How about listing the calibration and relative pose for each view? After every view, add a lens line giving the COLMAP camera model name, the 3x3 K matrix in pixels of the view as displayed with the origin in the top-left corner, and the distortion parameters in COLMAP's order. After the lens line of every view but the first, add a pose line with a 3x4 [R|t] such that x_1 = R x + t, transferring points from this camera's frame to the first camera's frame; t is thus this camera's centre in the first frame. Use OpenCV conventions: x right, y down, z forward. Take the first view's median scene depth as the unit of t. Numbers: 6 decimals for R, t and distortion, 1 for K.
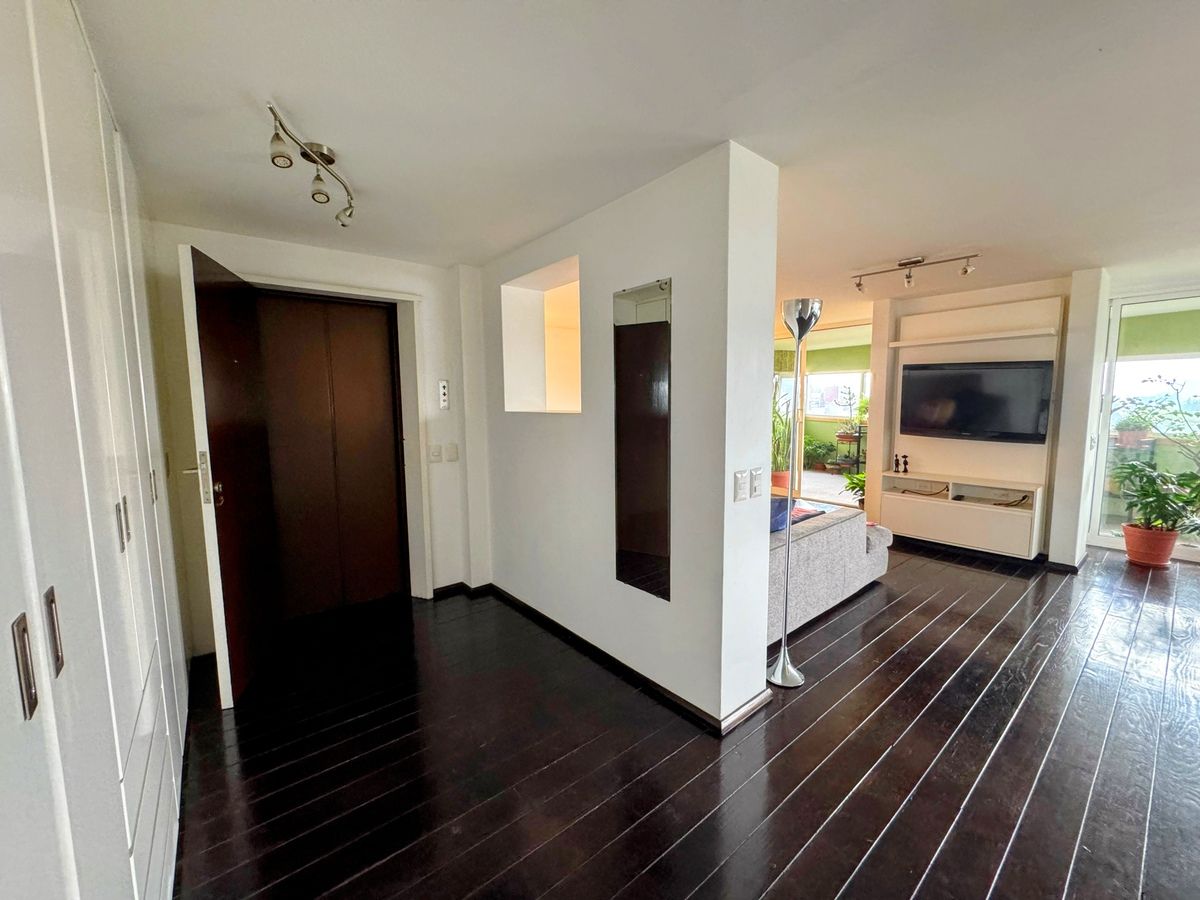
lens RADIAL K [[478.0, 0, 597.3], [0, 478.0, 448.5], [0, 0, 1]] dist [0.001817, 0.000151]
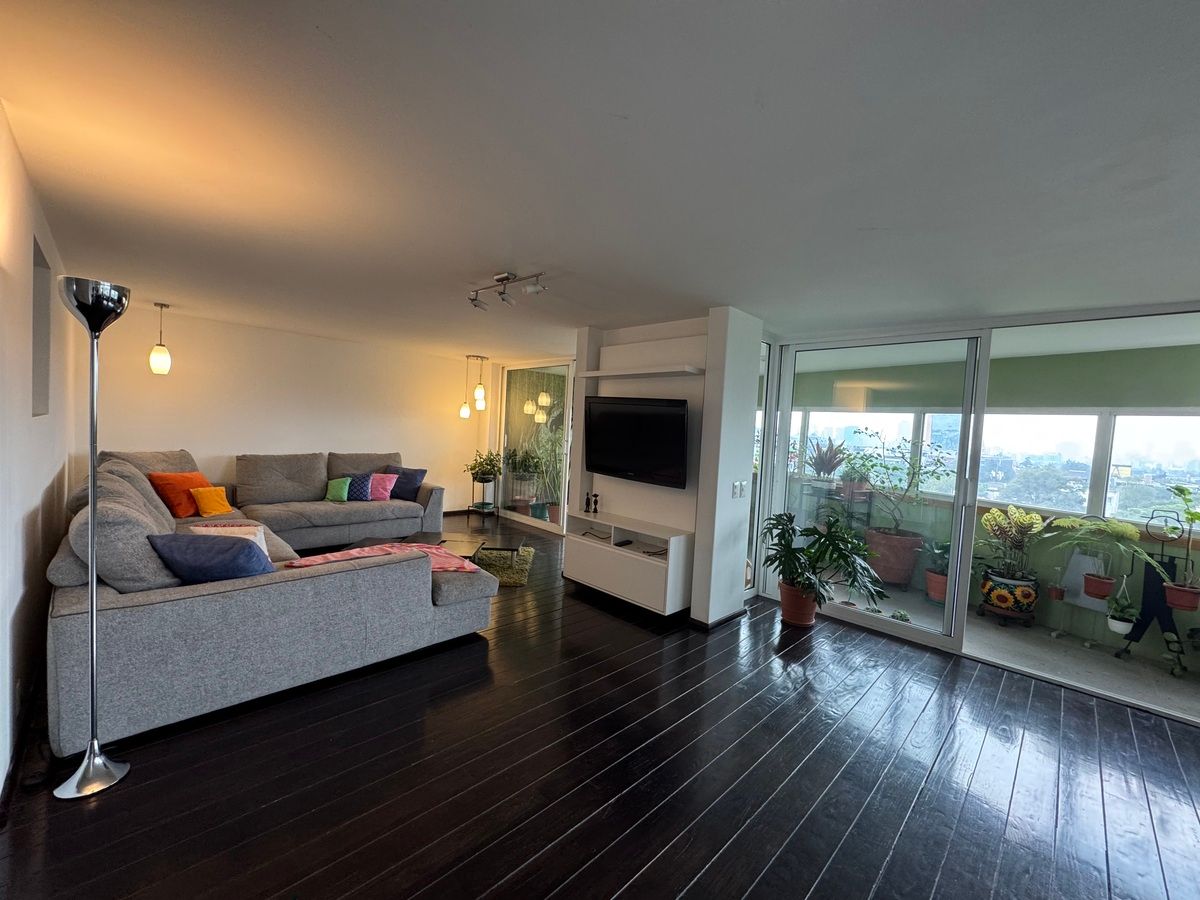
lens RADIAL K [[478.0, 0, 597.3], [0, 478.0, 448.5], [0, 0, 1]] dist [0.001817, 0.000151]
pose [[0.991619, 0.062038, 0.113326, 0.589528], [-0.056143, 0.996934, -0.054494, -0.026016], [-0.116359, 0.047675, 0.992062, 0.086727]]
